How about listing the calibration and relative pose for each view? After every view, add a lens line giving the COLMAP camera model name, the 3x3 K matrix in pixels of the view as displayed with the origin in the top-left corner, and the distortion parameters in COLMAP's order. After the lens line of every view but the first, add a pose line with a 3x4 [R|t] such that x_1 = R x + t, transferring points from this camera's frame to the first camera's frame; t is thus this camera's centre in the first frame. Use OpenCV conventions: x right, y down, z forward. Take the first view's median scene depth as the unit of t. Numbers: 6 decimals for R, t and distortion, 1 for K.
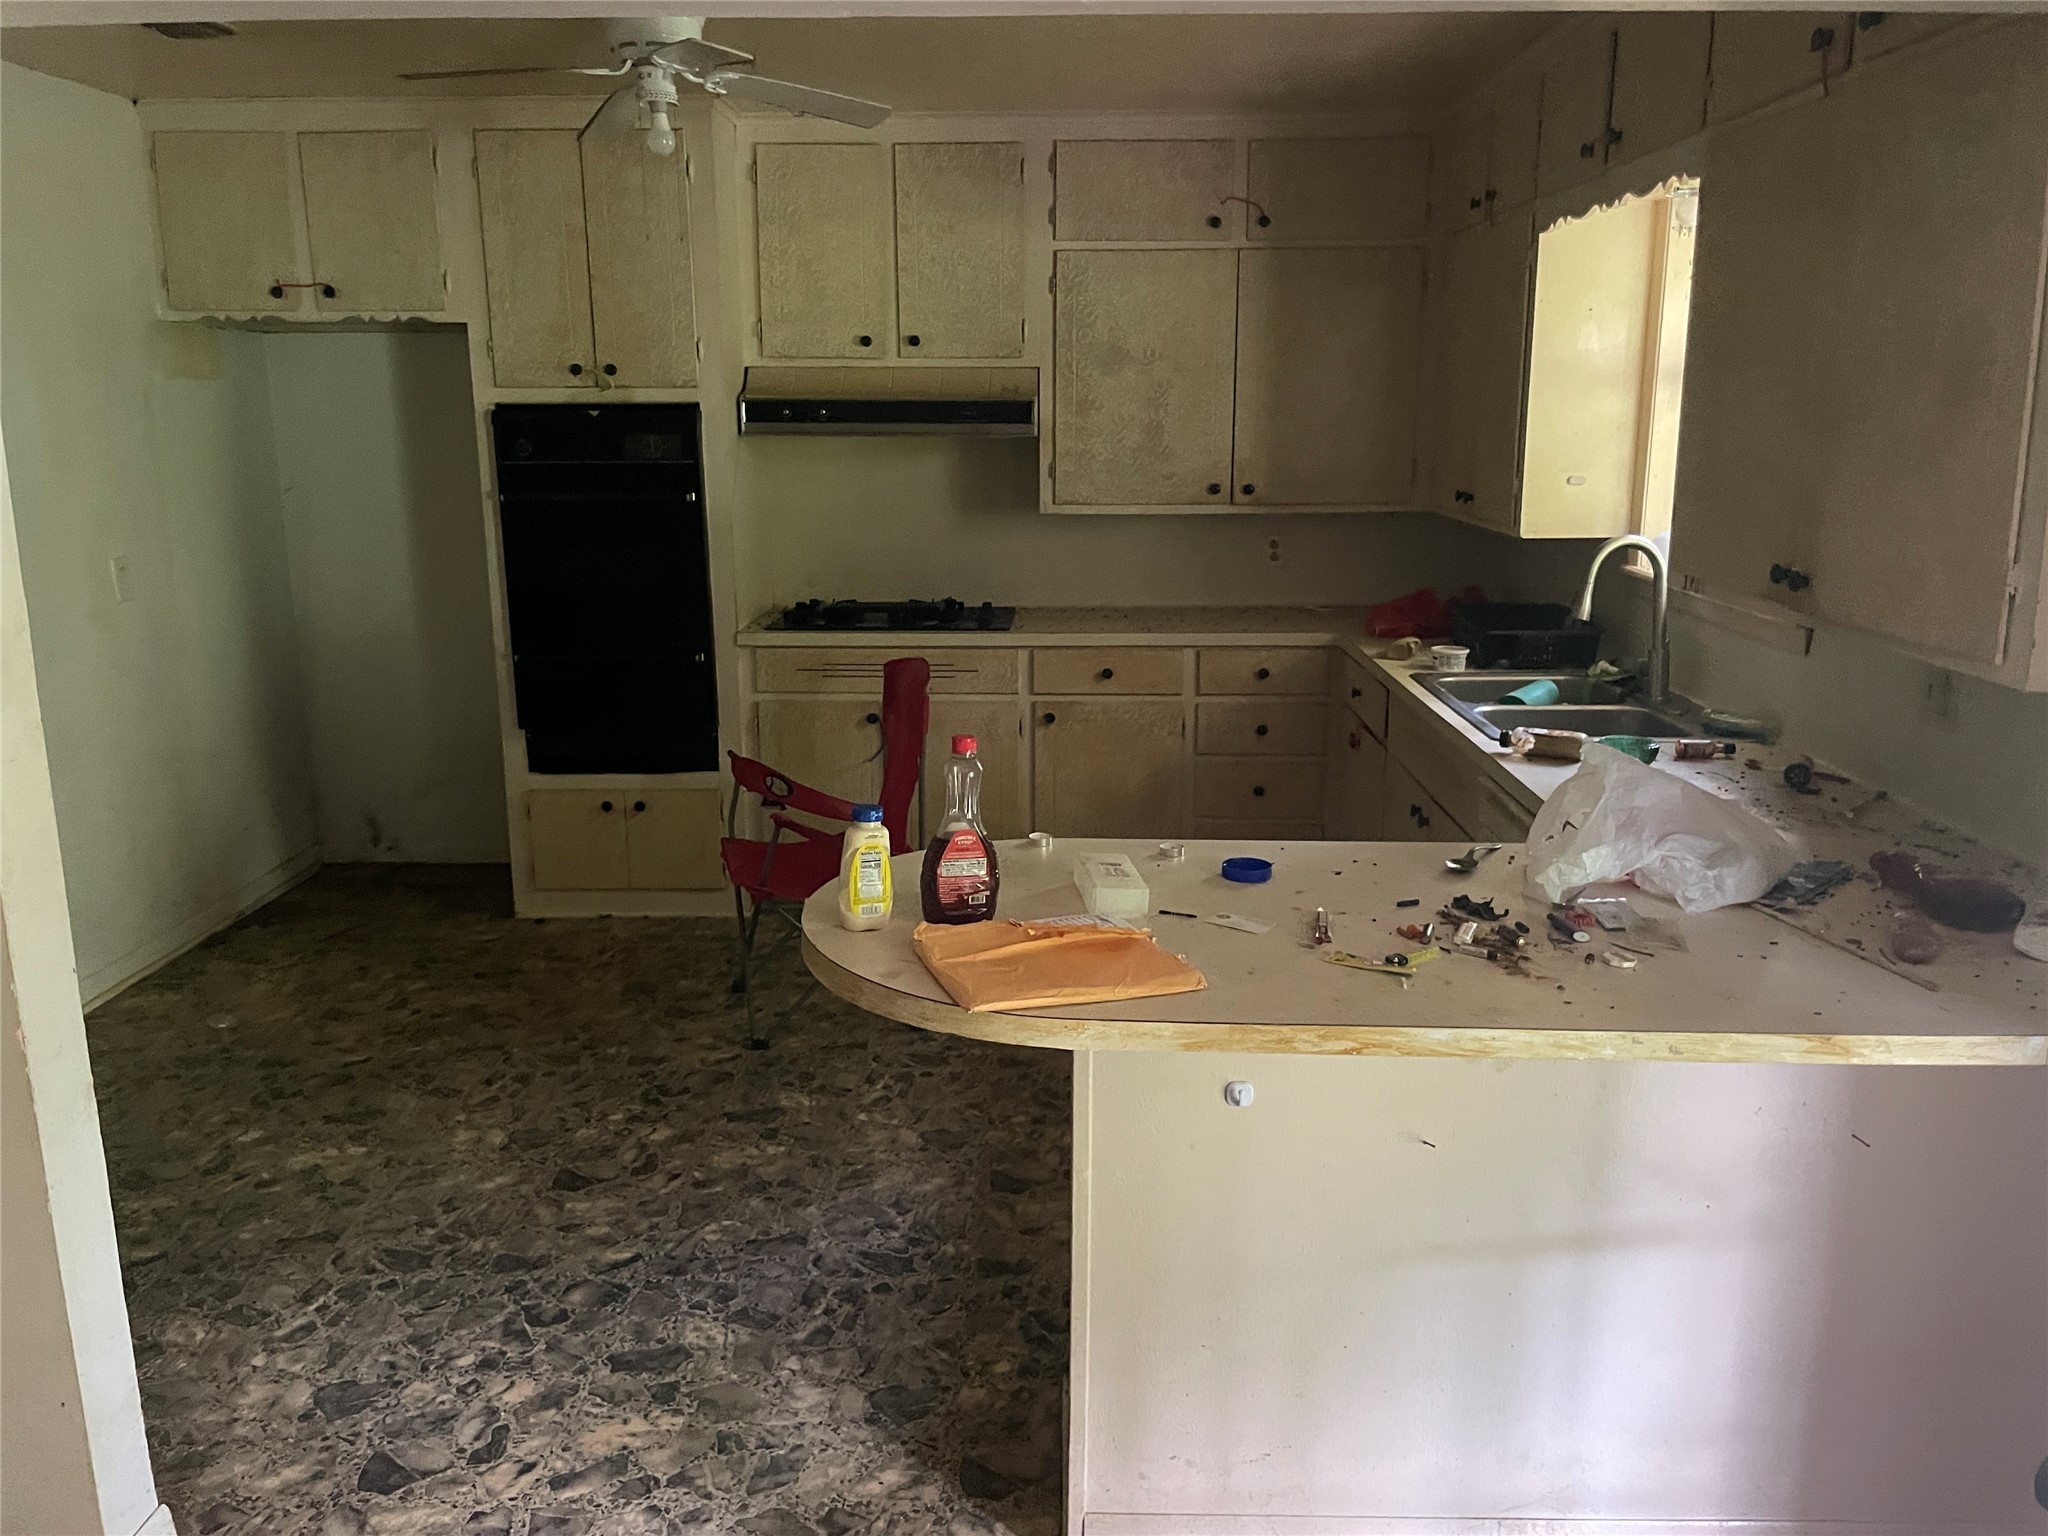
lens RADIAL K [[1553.2, 0, 1020.2], [0, 1553.2, 757.0], [0, 0, 1]] dist [0.076500, -0.104056]
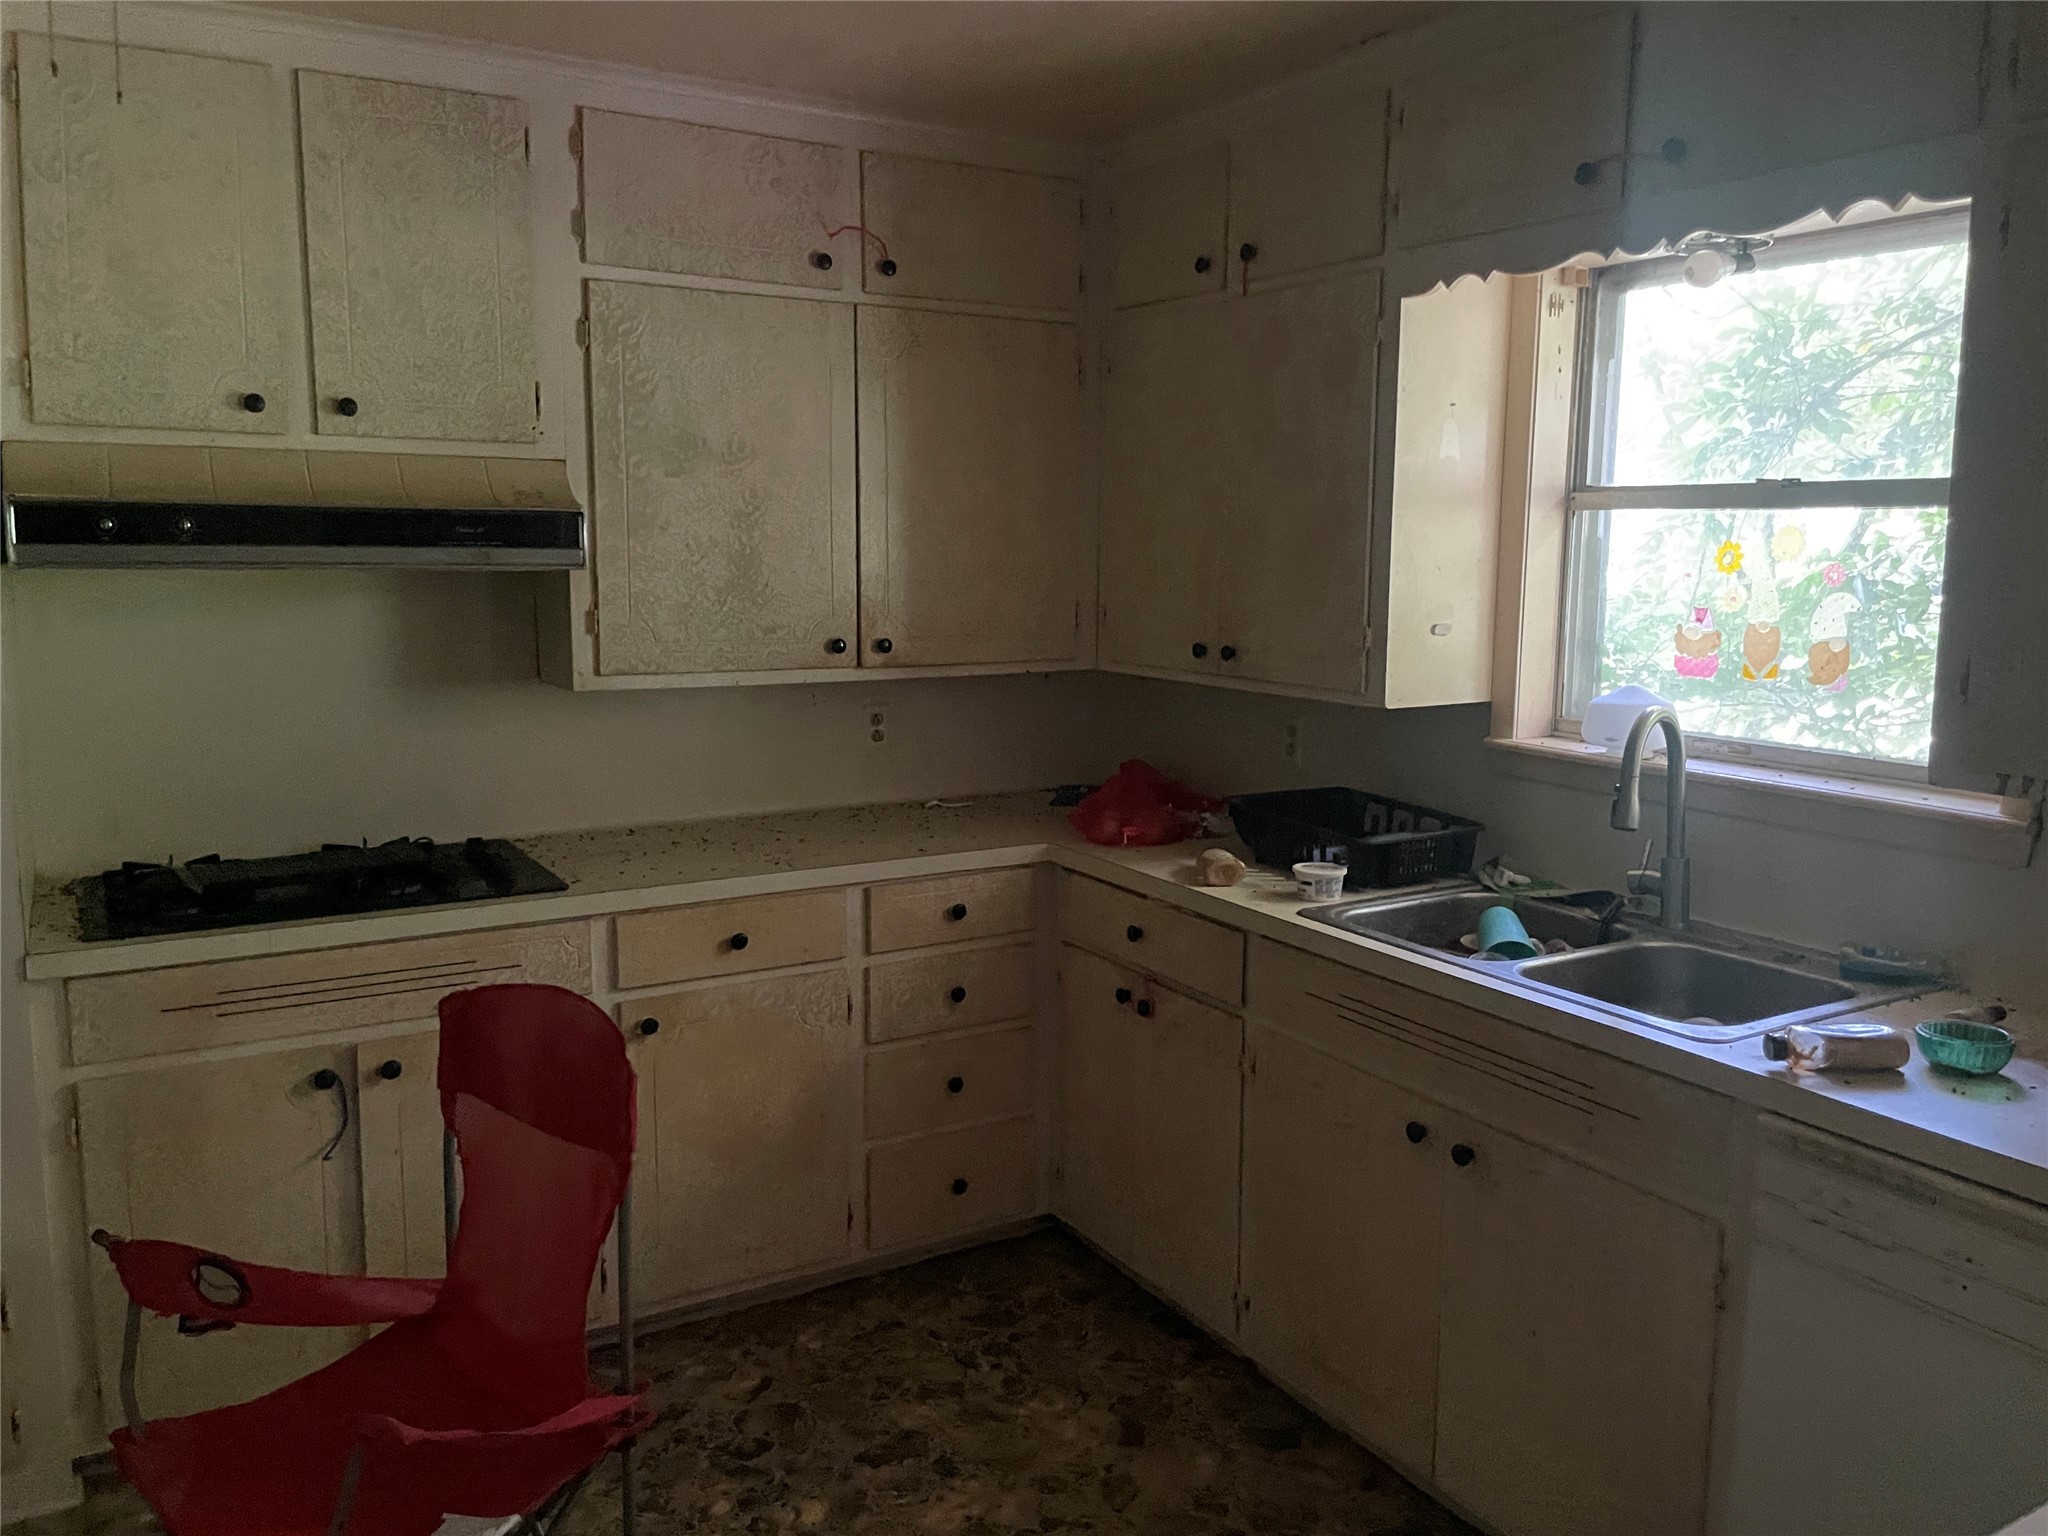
lens RADIAL K [[1553.2, 0, 1021.2], [0, 1553.2, 749.5], [0, 0, 1]] dist [0.076500, -0.104056]
pose [[0.846519, -0.063232, 0.528590, -0.174207], [0.108746, 0.992523, -0.055423, -0.082776], [-0.521134, 0.104398, 0.847066, 0.396933]]
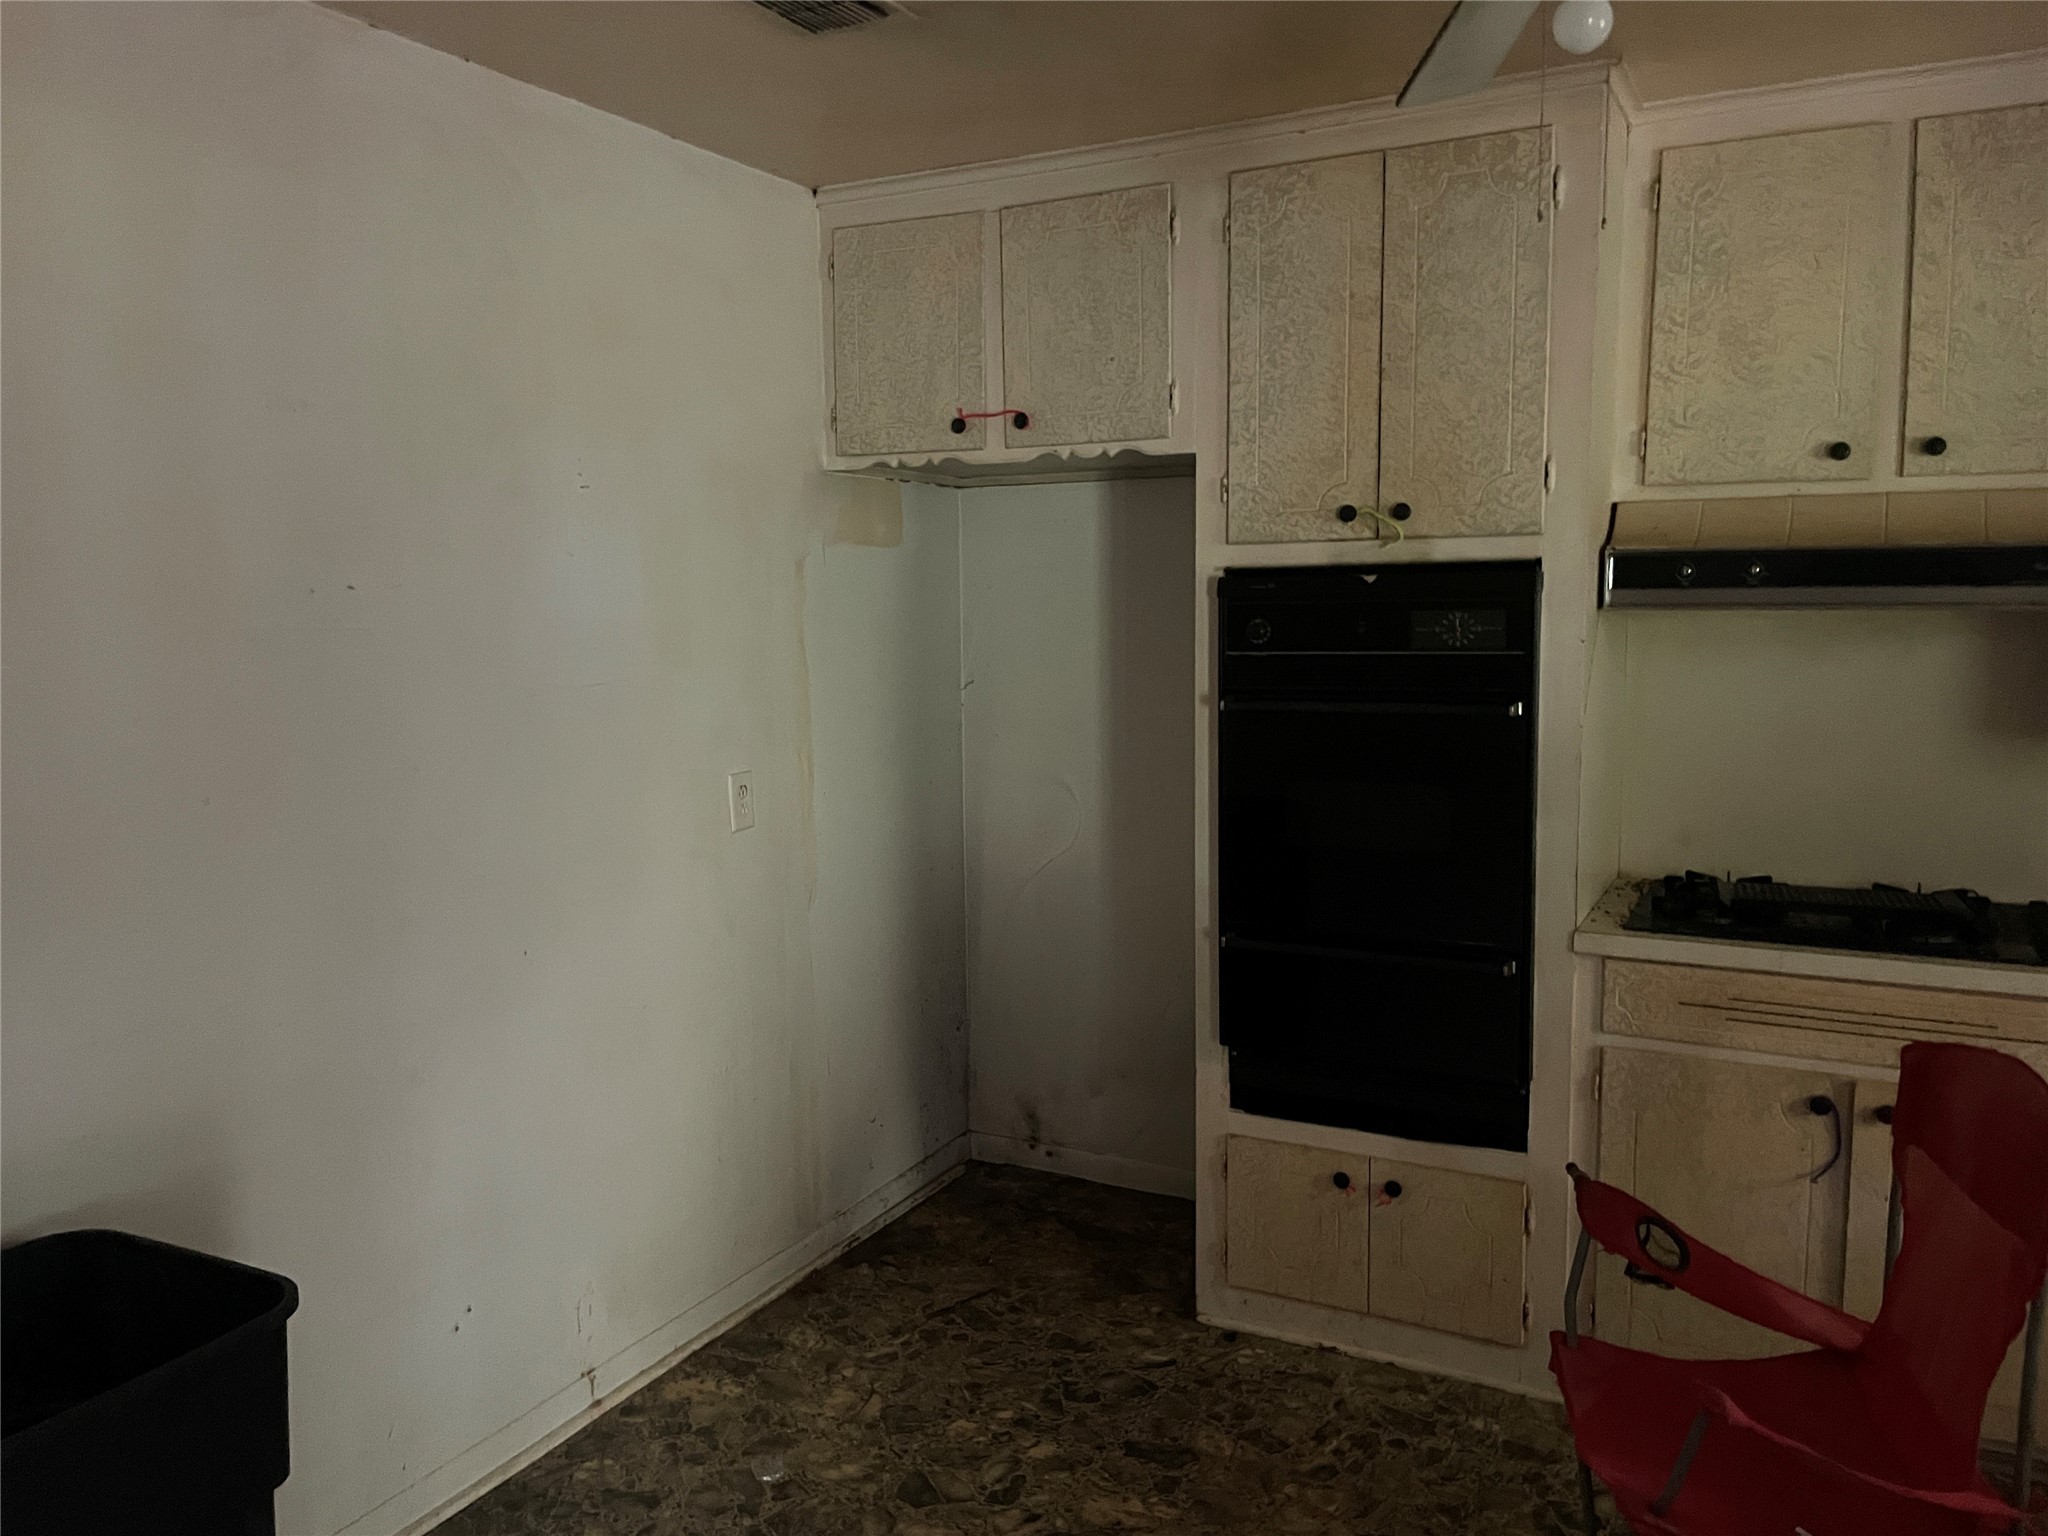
lens RADIAL K [[1553.2, 0, 1014.5], [0, 1553.2, 772.9], [0, 0, 1]] dist [0.076500, -0.104056]
pose [[0.897512, 0.044581, -0.438730, -0.113340], [-0.087717, 0.993045, -0.078537, -0.073843], [0.432178, 0.108972, 0.895180, 0.355788]]
